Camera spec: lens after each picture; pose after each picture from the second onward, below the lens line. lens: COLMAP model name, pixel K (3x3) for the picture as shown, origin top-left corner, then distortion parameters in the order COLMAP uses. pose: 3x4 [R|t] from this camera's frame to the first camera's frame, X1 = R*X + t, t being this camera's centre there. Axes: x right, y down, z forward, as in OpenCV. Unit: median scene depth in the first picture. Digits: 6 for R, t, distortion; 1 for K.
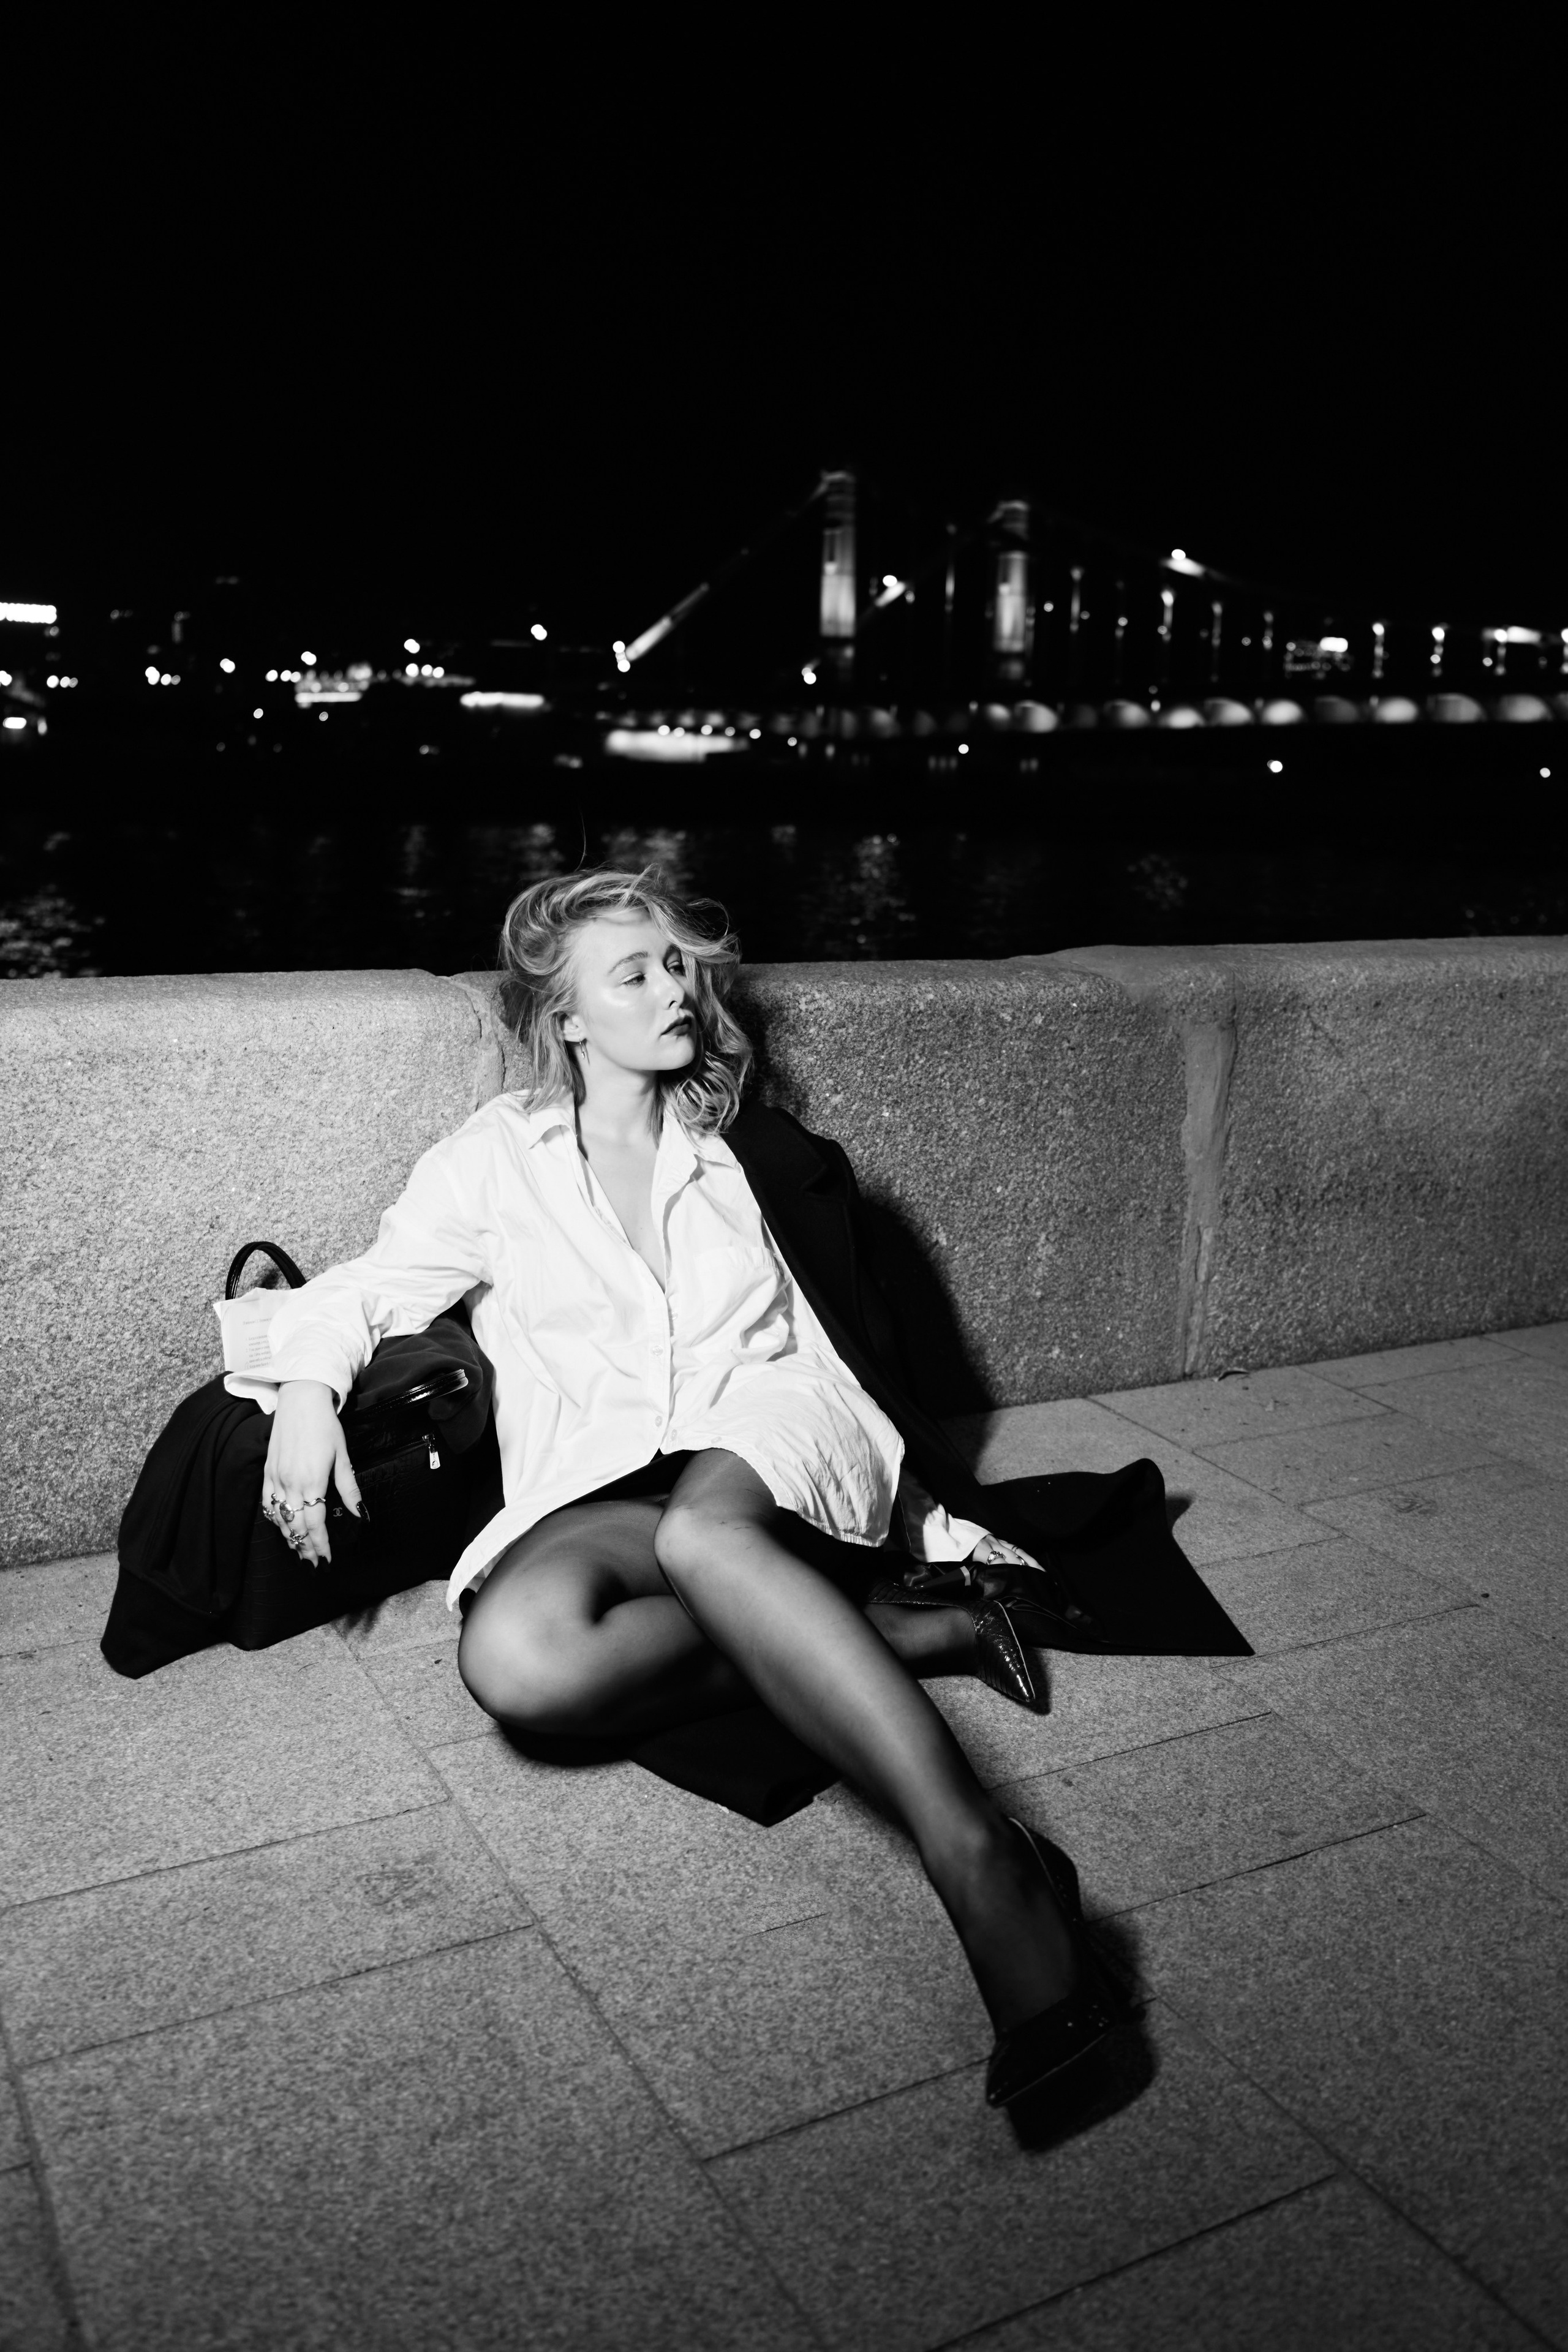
lens RADIAL K [[1985.6, 0, 788.3], [0, 1985.6, 1194.2], [0, 0, 1]] dist [0.040799, -0.026417]
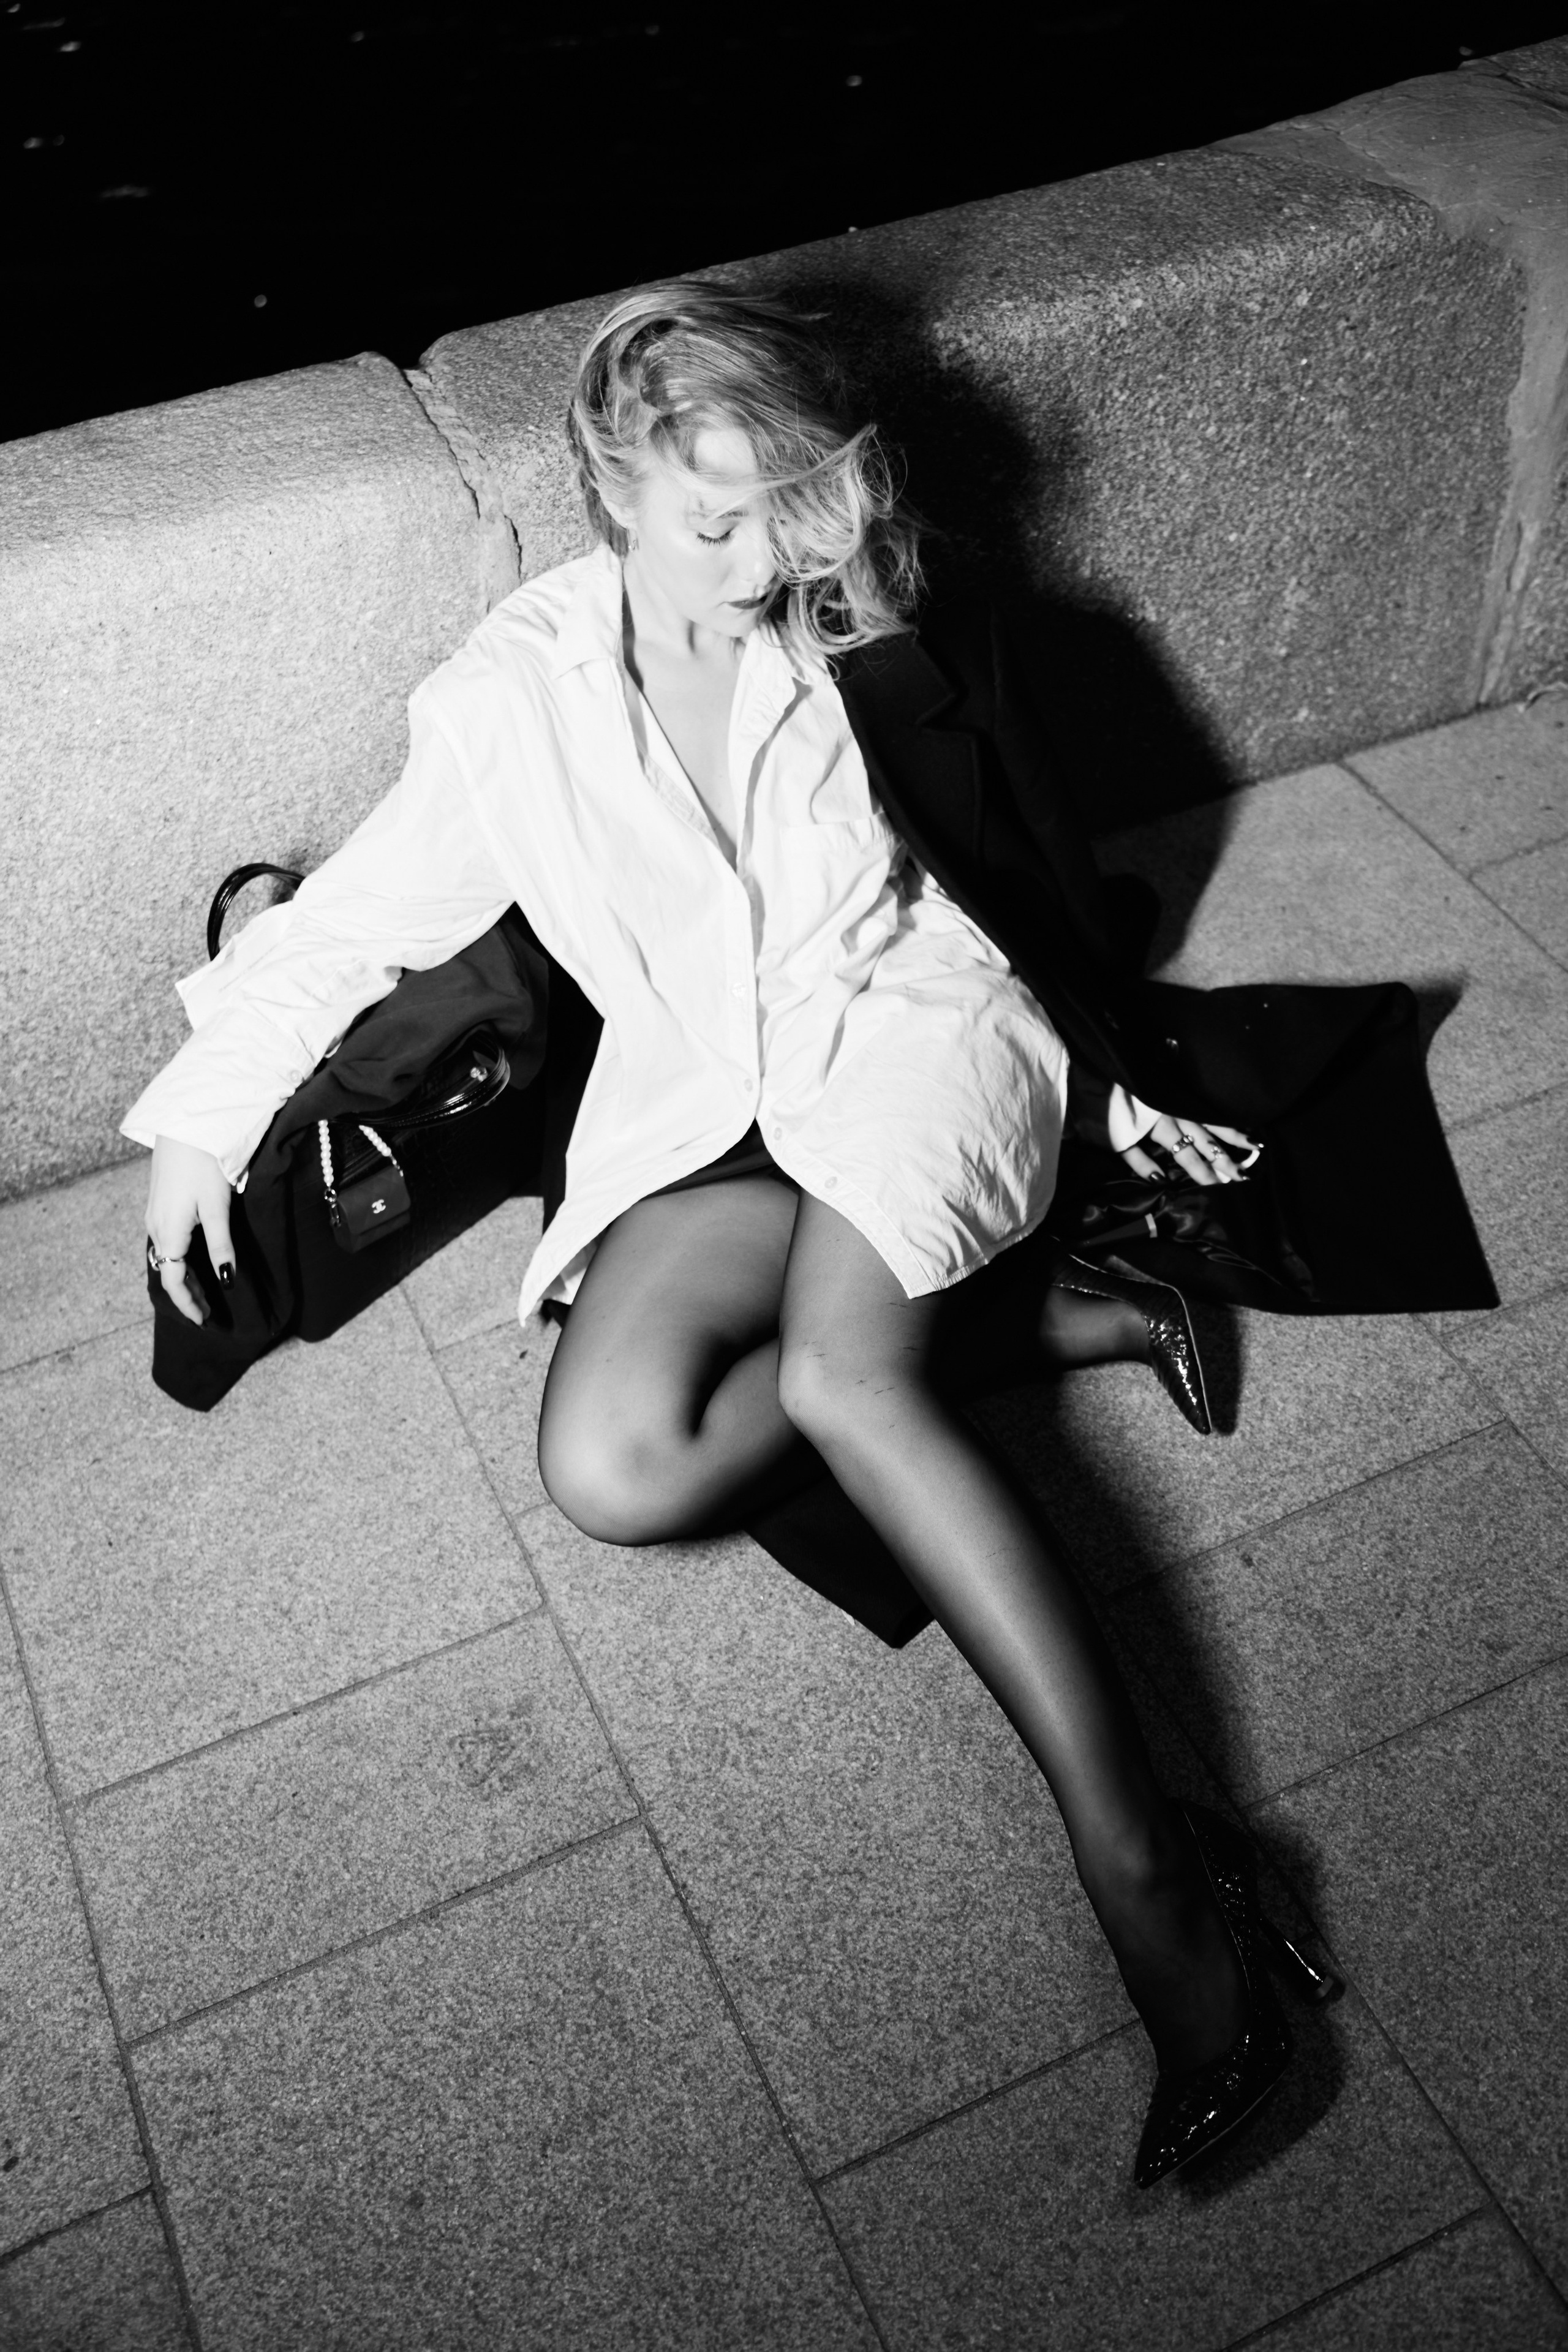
lens RADIAL K [[2274.5, 0, 795.8], [0, 2274.5, 1211.0], [0, 0, 1]] dist [-0.012518, 0.135057]
pose [[0.994533, -0.005744, -0.104260, 0.050141], [0.063320, 0.827126, 0.558438, -0.402830], [0.083029, -0.561987, 0.822968, 0.261831]]
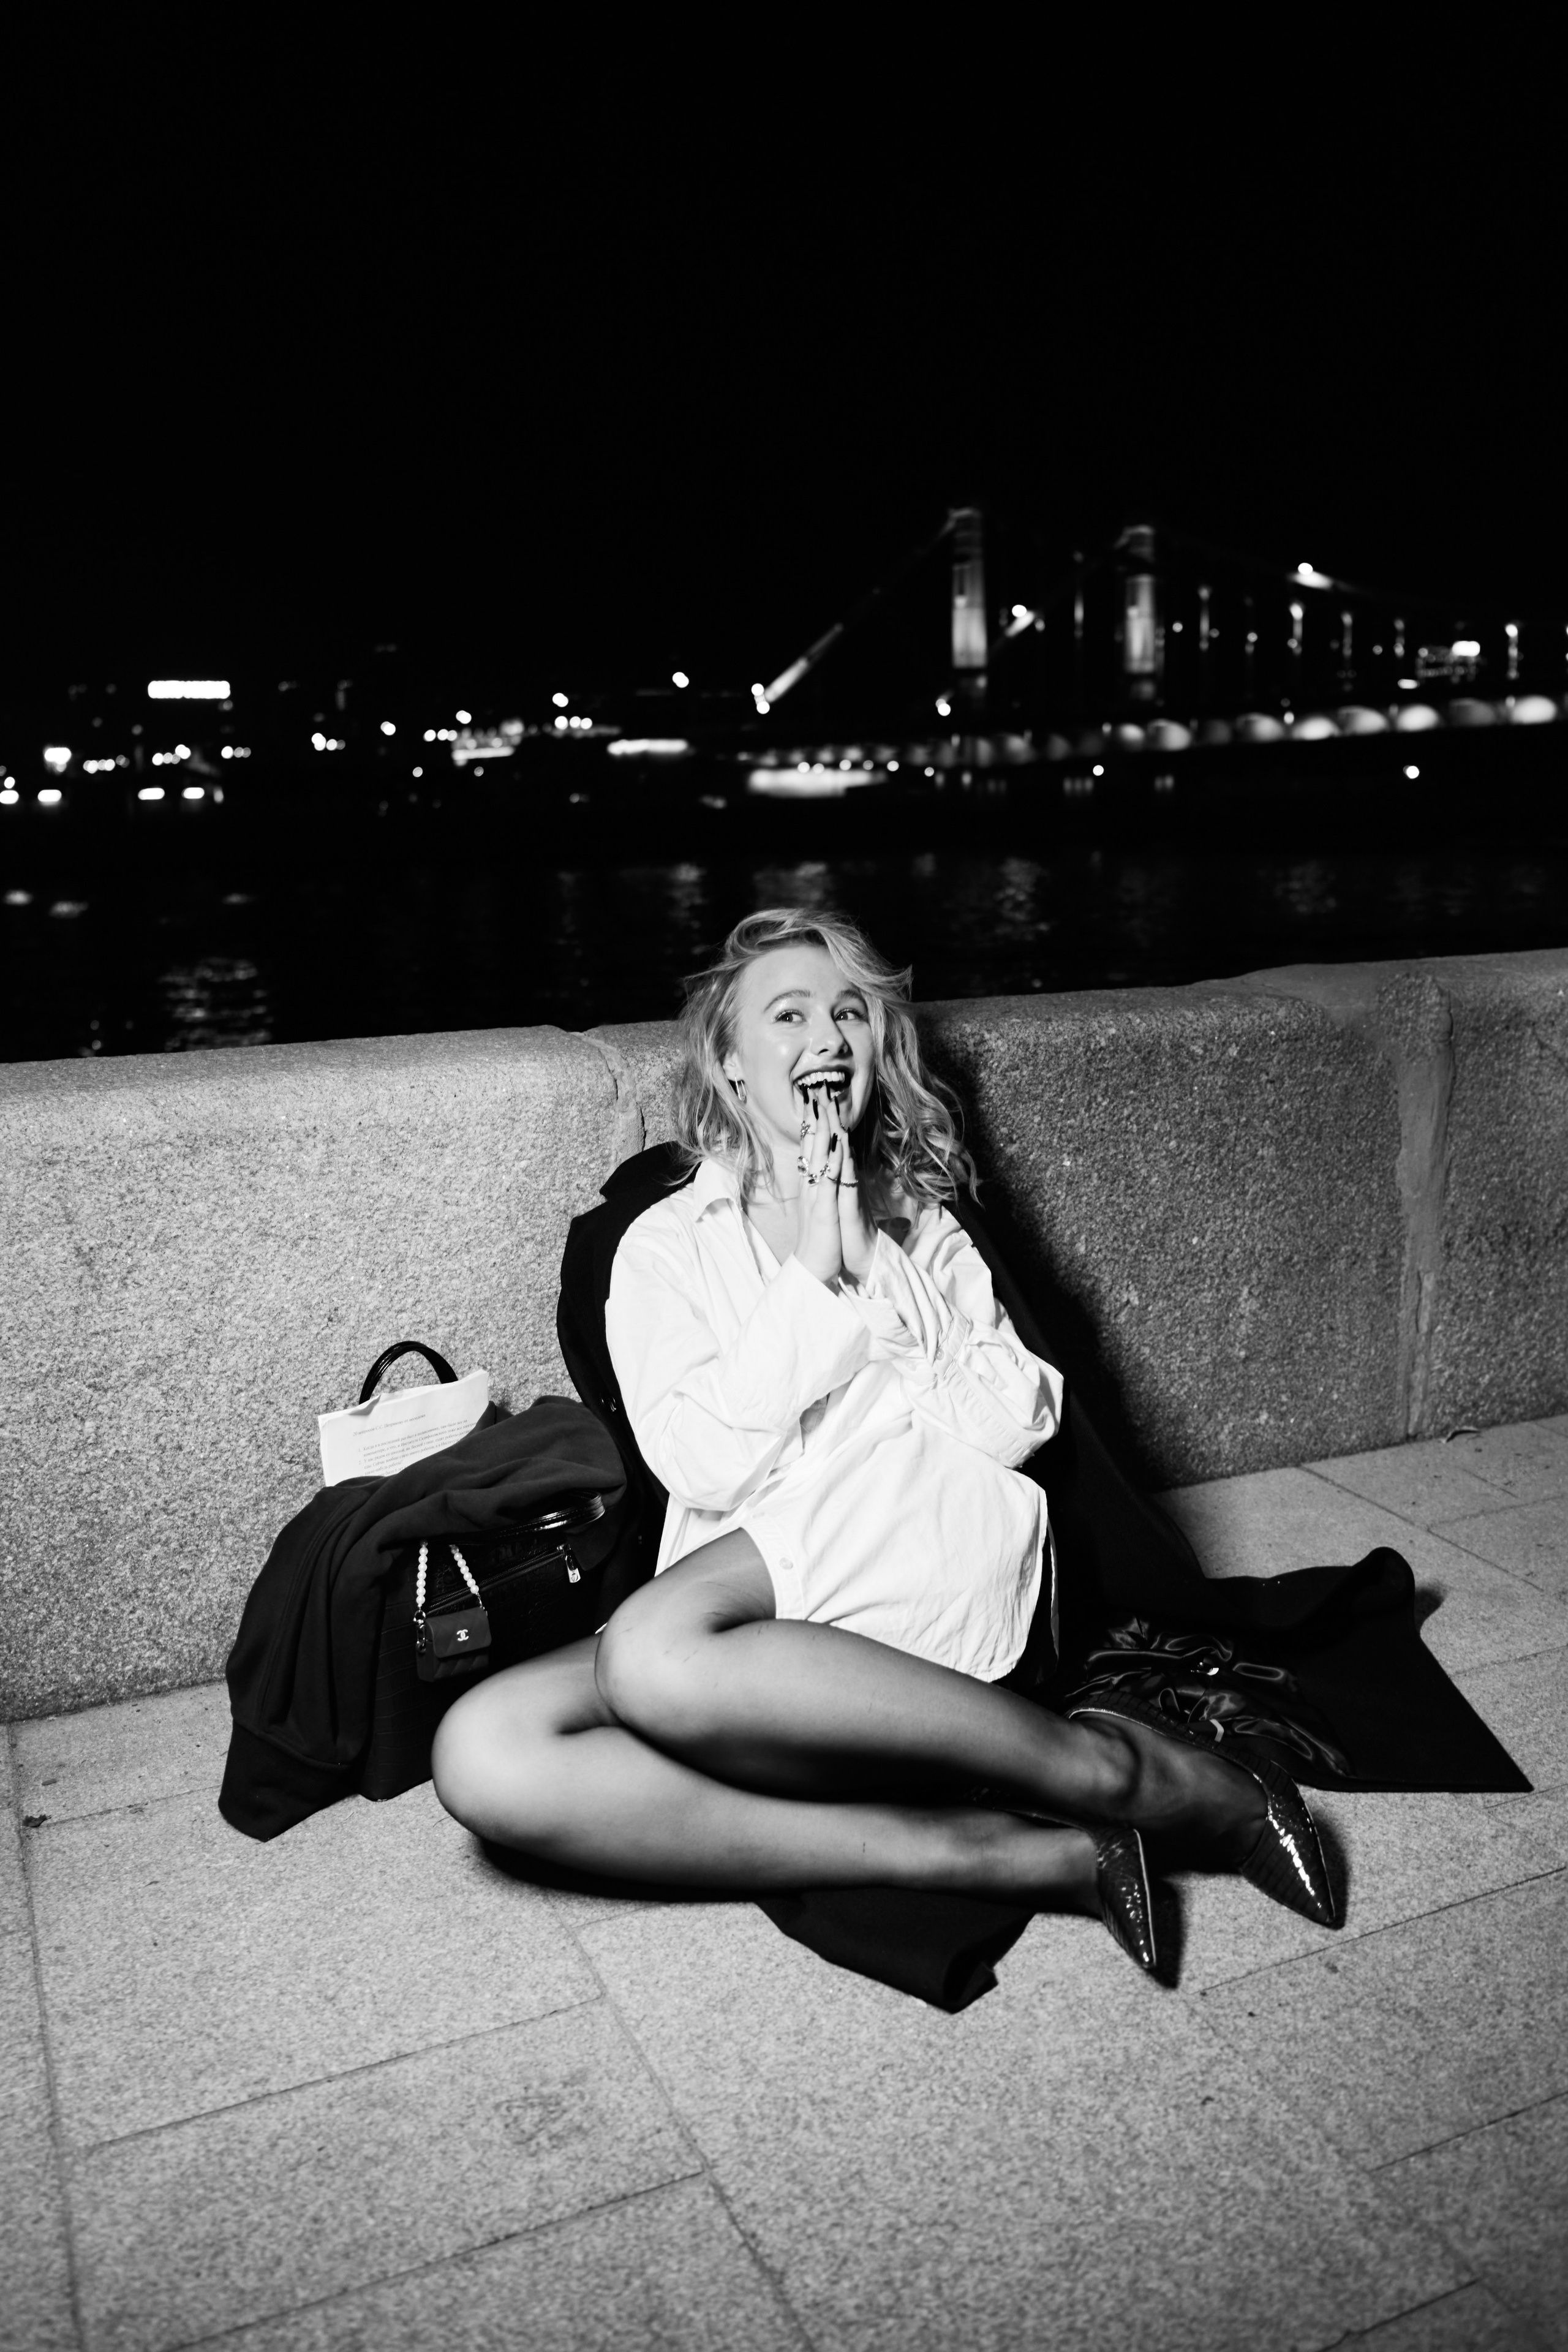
lens RADIAL K [[1930.9, 0, 784.0], [0, 1930.9, 1176.0], [0, 0, 1]] dist [0.025980, -0.031612]
pose [[0.996243, -0.034543, -0.079419, -0.013391], [0.032955, 0.999232, -0.021222, -0.028592], [0.080091, 0.018525, 0.996615, 0.165674]]
